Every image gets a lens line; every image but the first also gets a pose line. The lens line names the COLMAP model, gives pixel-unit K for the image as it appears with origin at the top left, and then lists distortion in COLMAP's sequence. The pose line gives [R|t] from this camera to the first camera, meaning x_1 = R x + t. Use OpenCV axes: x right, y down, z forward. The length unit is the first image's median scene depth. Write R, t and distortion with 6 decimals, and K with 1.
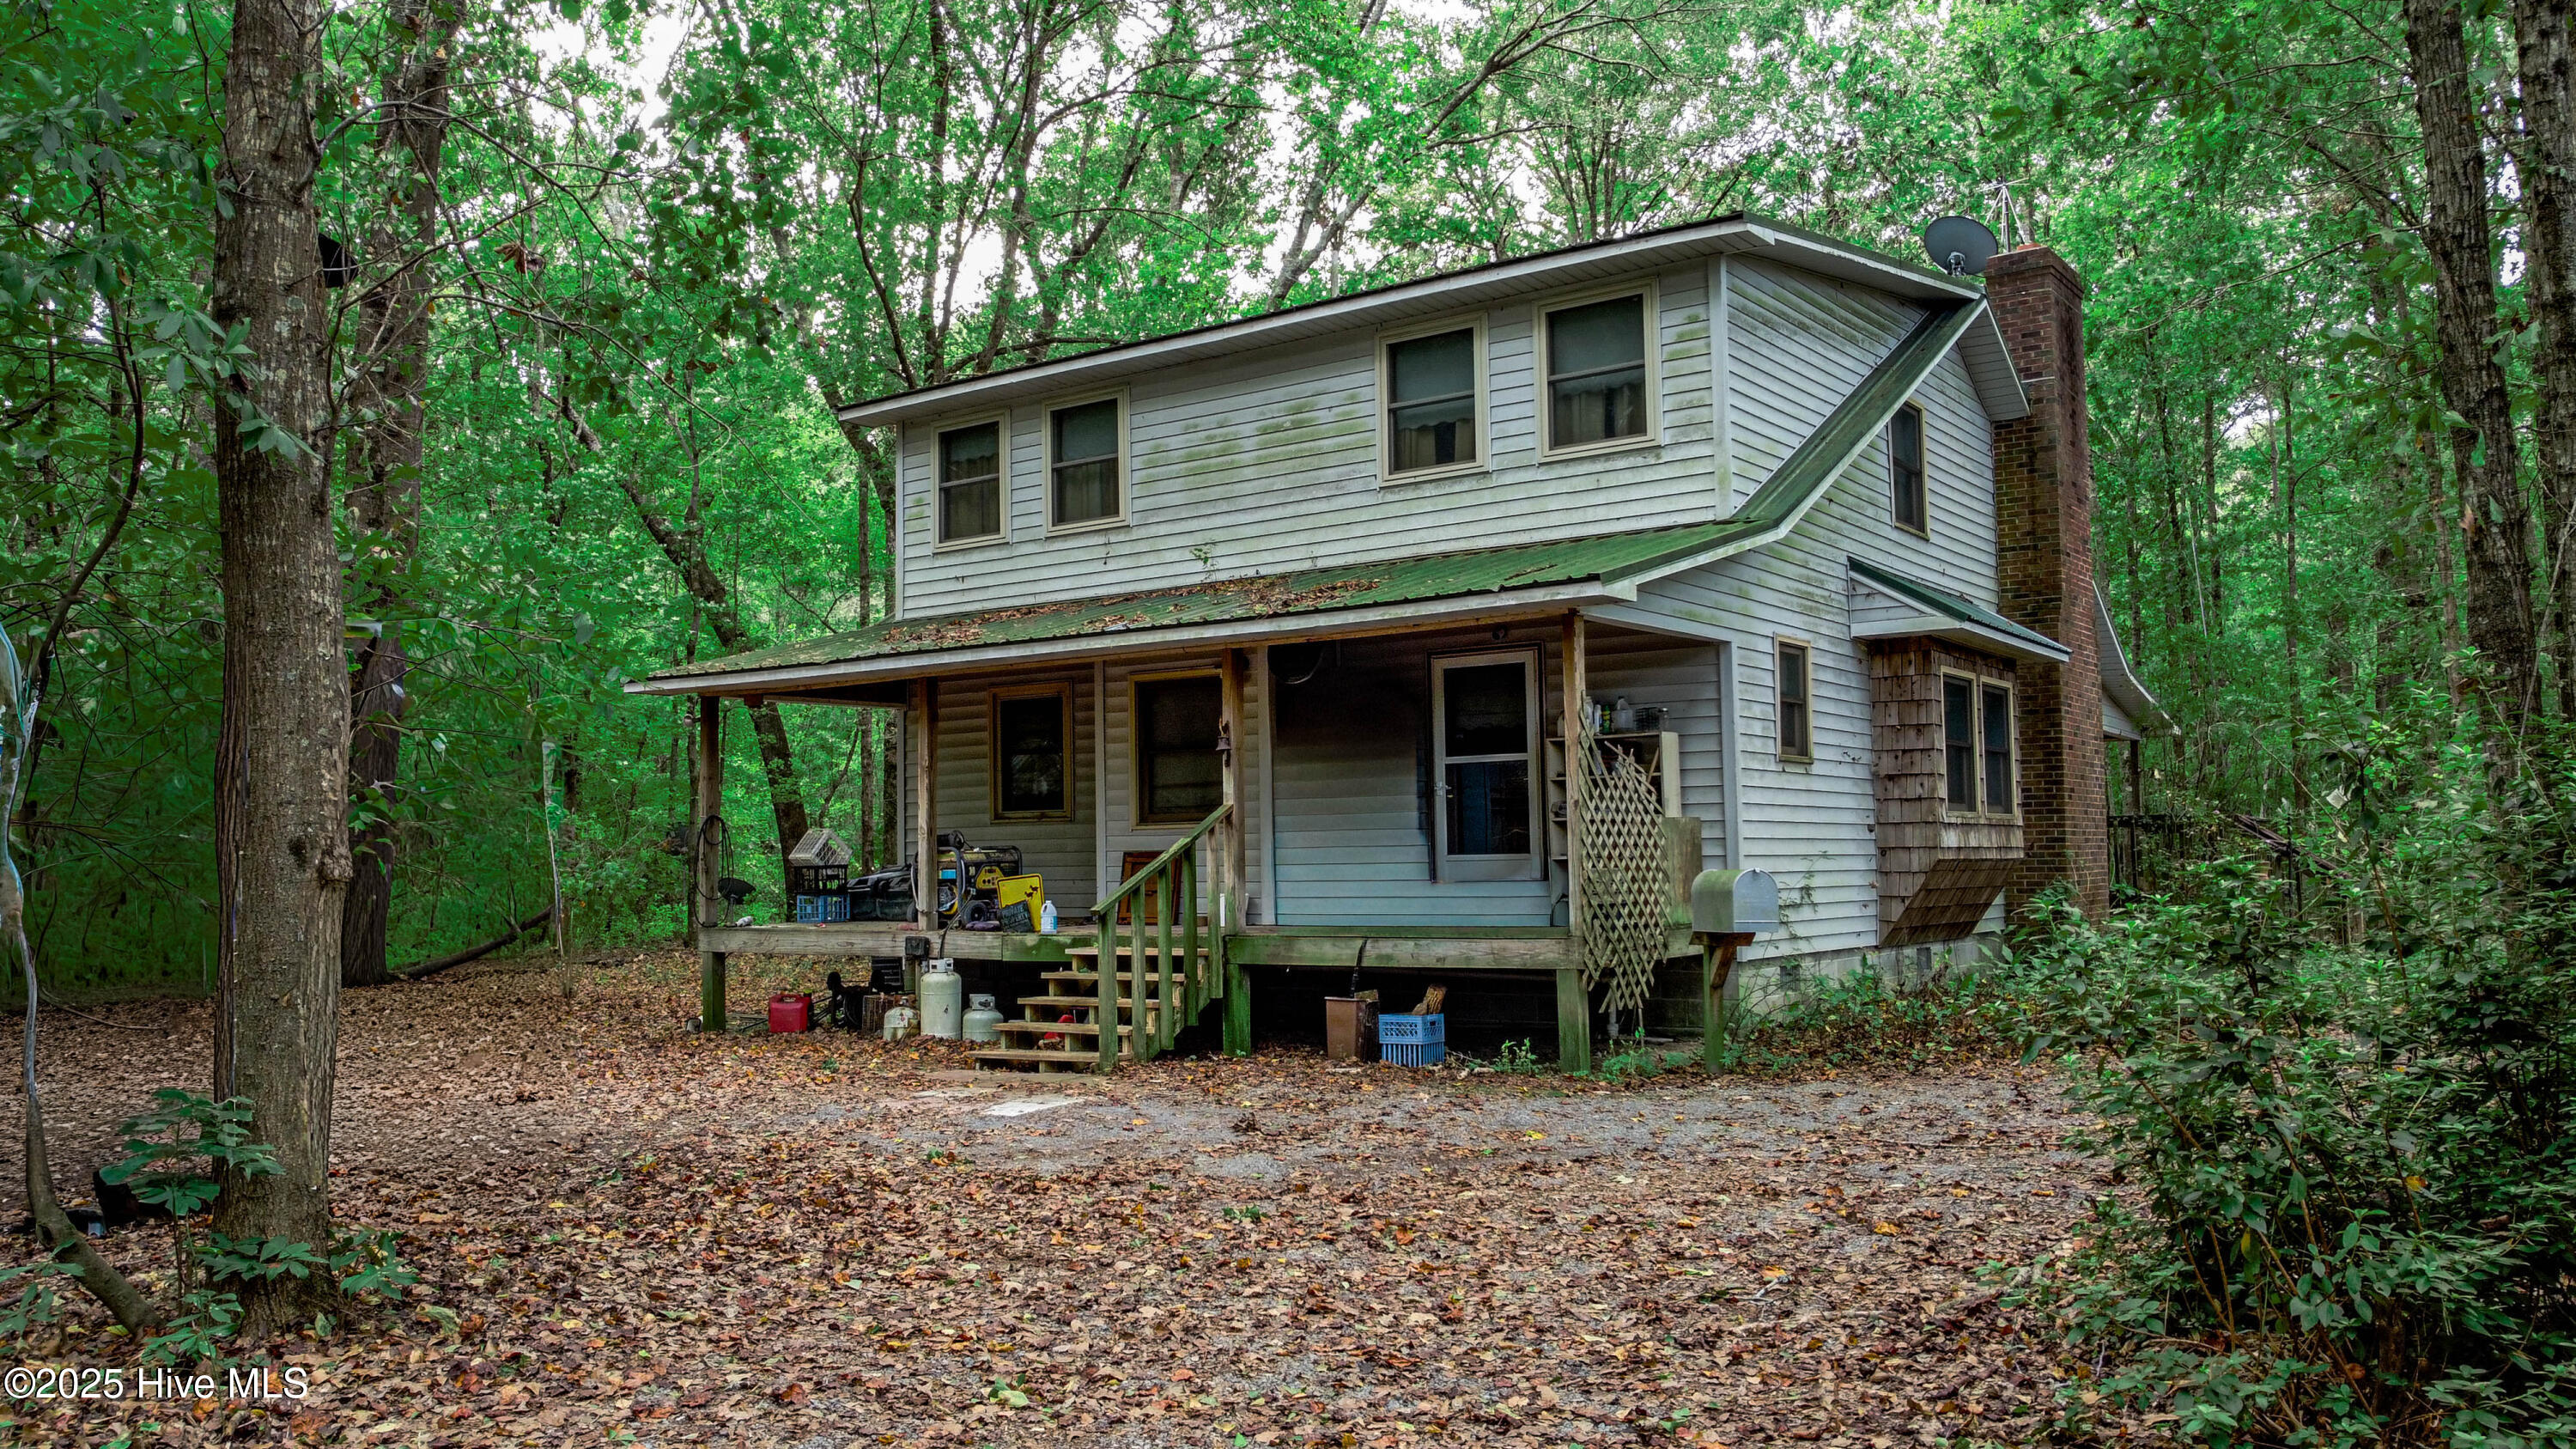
lens RADIAL K [[2000.6, 0, 1288.0], [0, 2000.6, 724.5], [0, 0, 1]] dist [-0.001127, -0.000405]
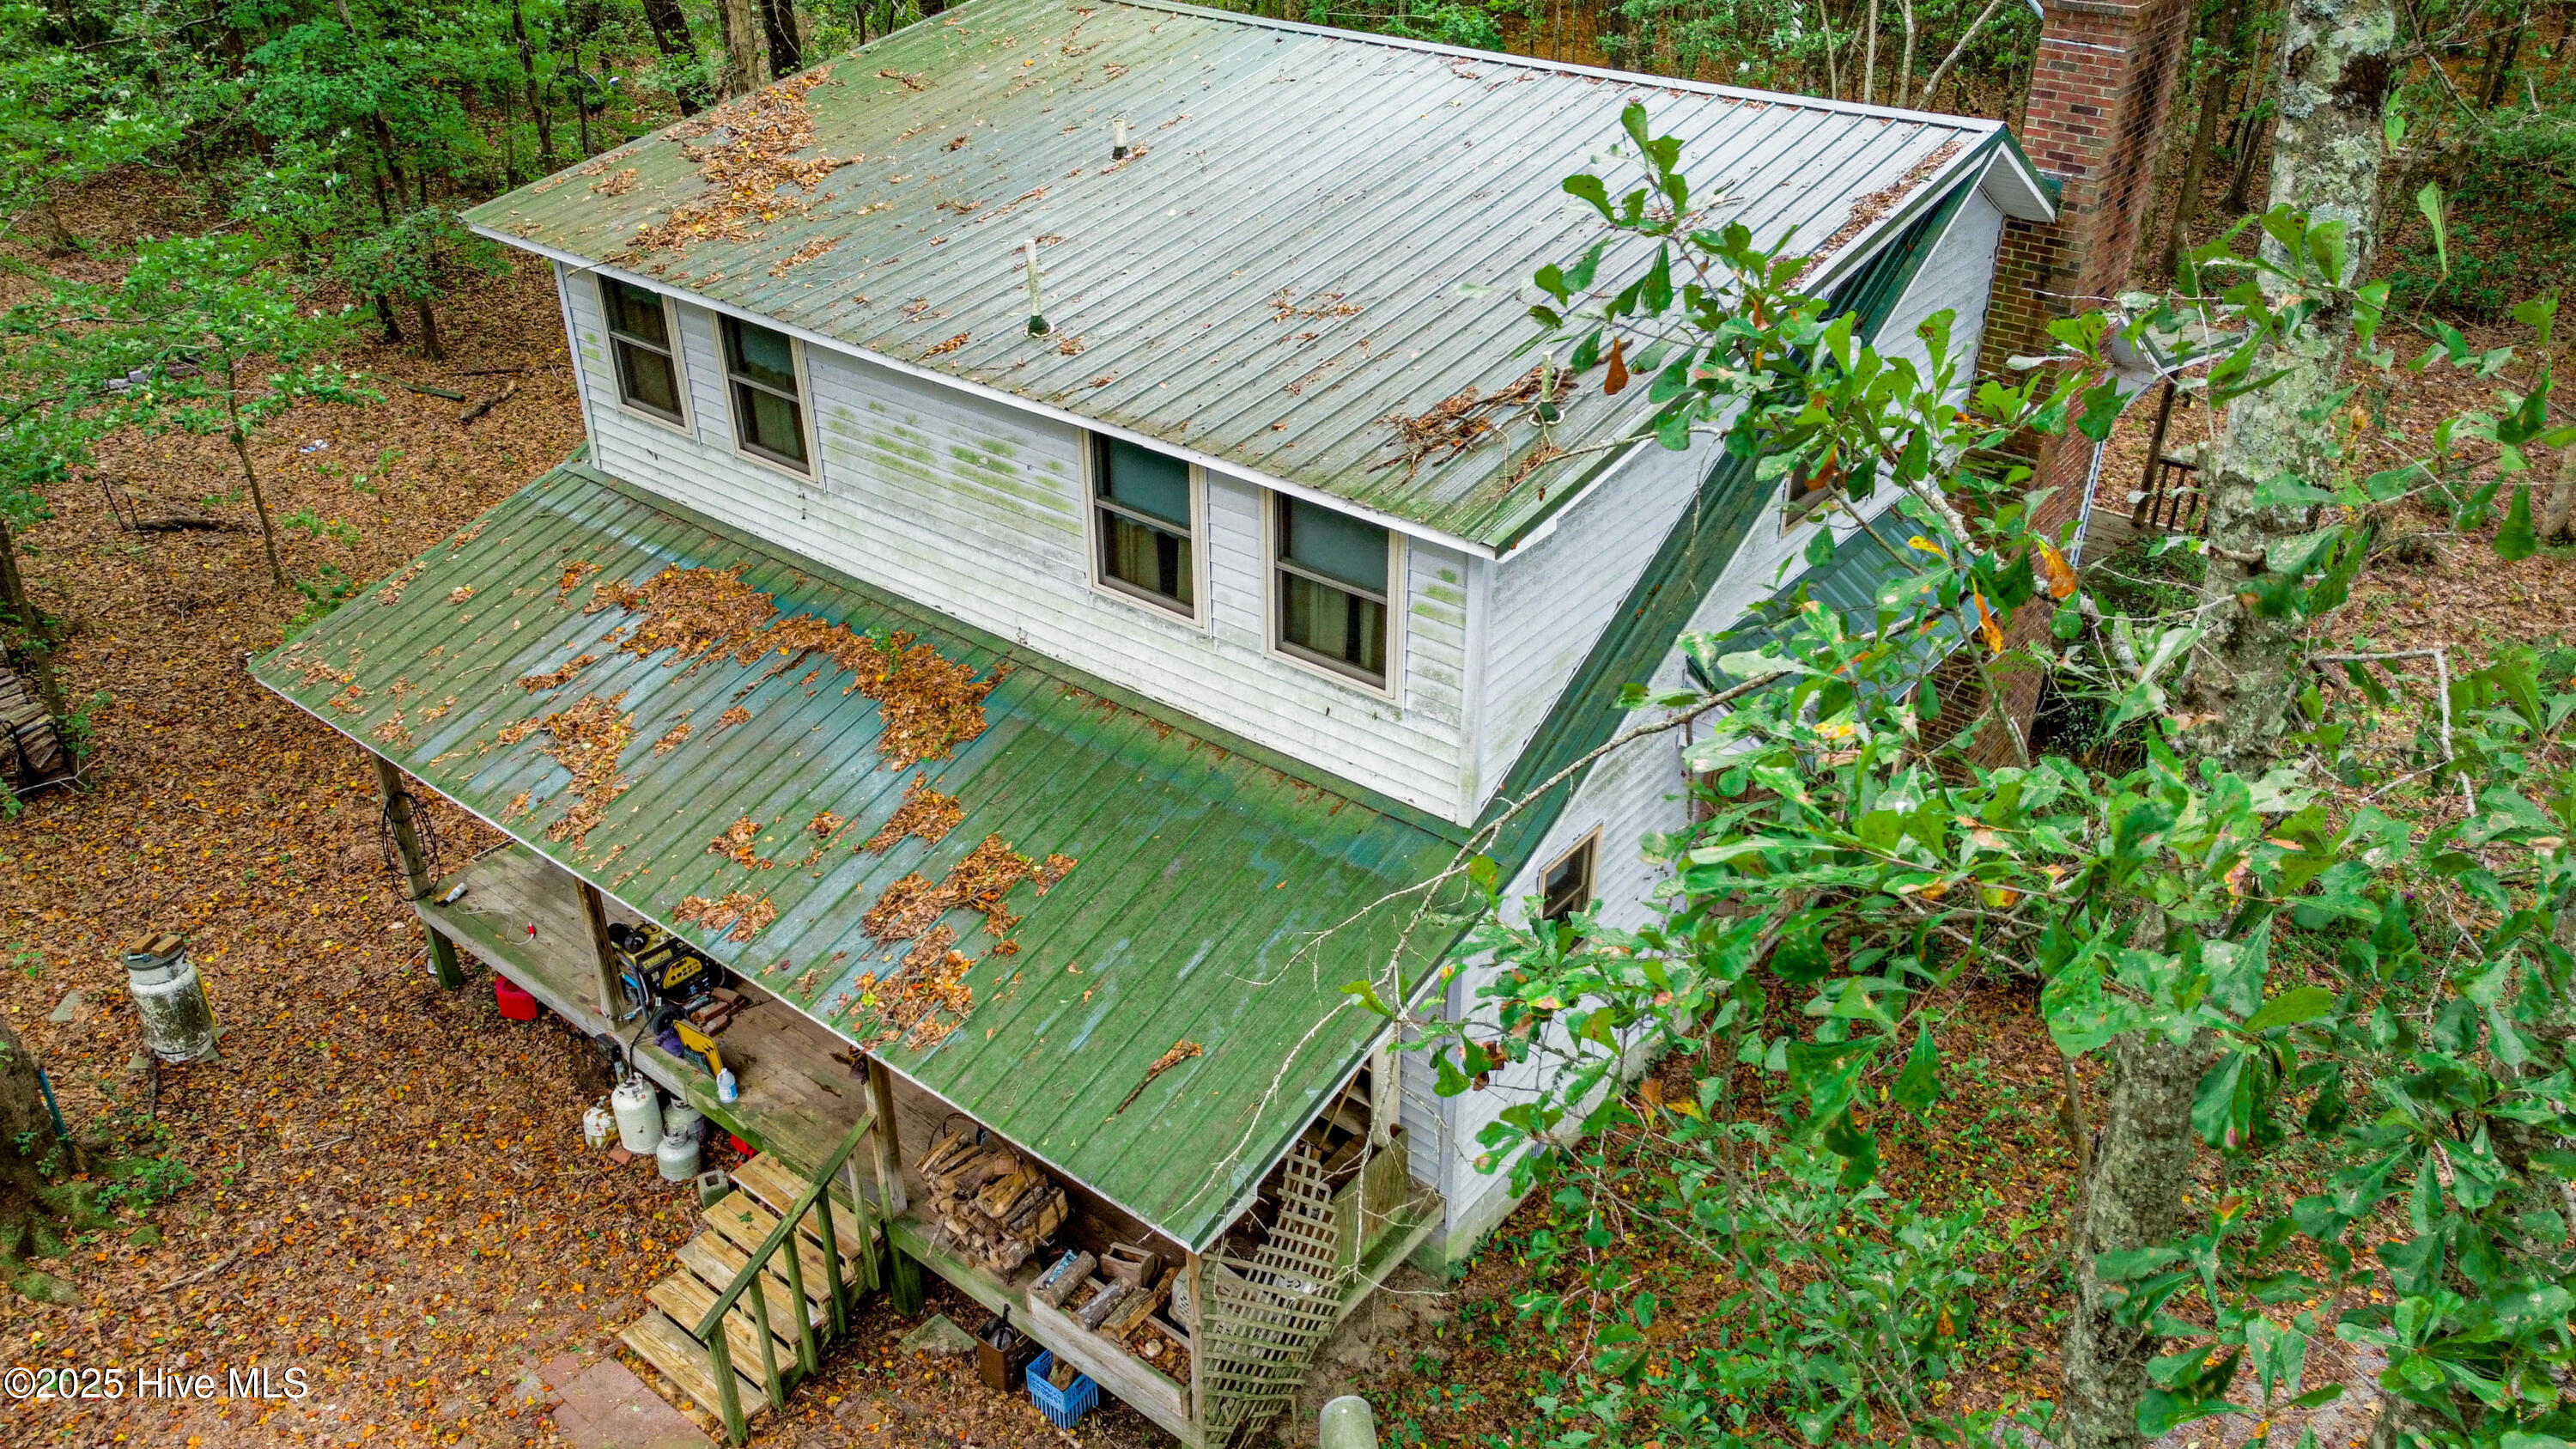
lens RADIAL K [[2003.4, 0, 1288.0], [0, 2003.4, 724.5], [0, 0, 1]] dist [-0.032155, 0.040238]
pose [[0.996756, 0.049919, -0.063131, 0.176365], [-0.002578, 0.803812, 0.594878, -0.543955], [0.080442, -0.592785, 0.801333, 0.348189]]
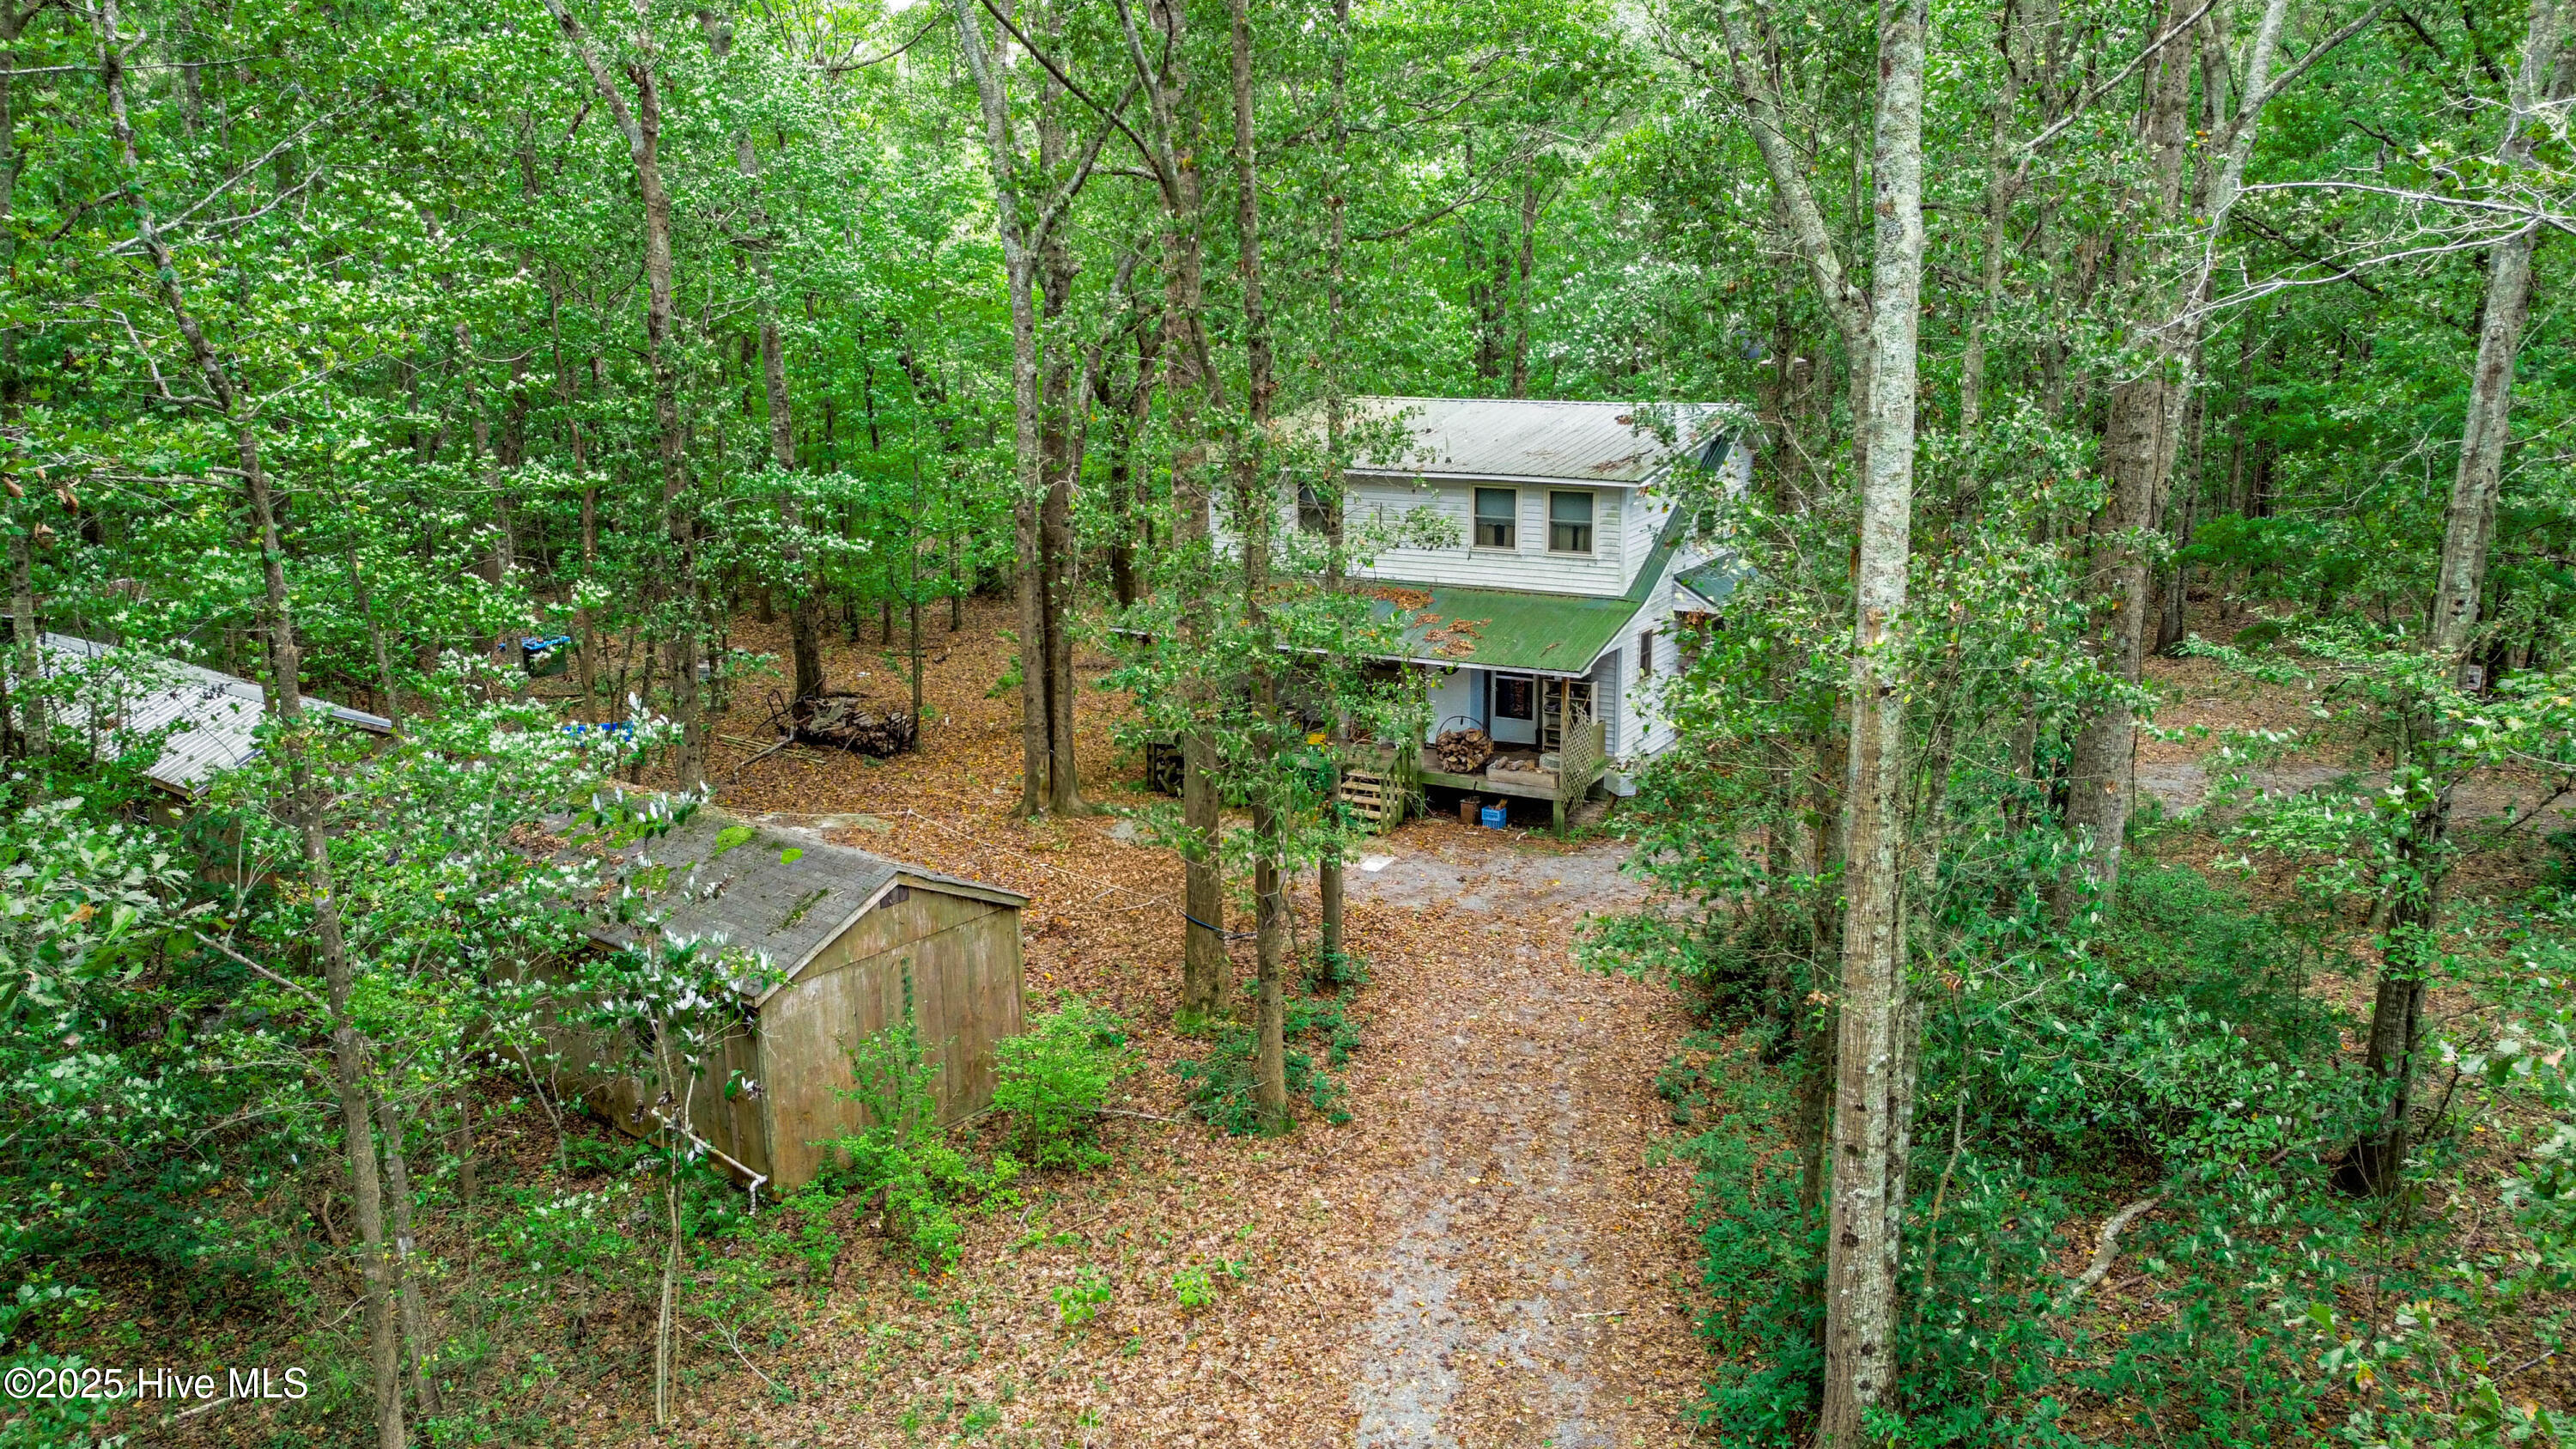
lens RADIAL K [[2000.6, 0, 1288.0], [0, 2000.6, 724.5], [0, 0, 1]] dist [-0.001127, -0.000405]
pose [[0.996250, -0.016768, 0.084881, -0.352719], [-0.010049, 0.951977, 0.306004, -0.623810], [-0.085936, -0.305709, 0.948239, -1.172051]]
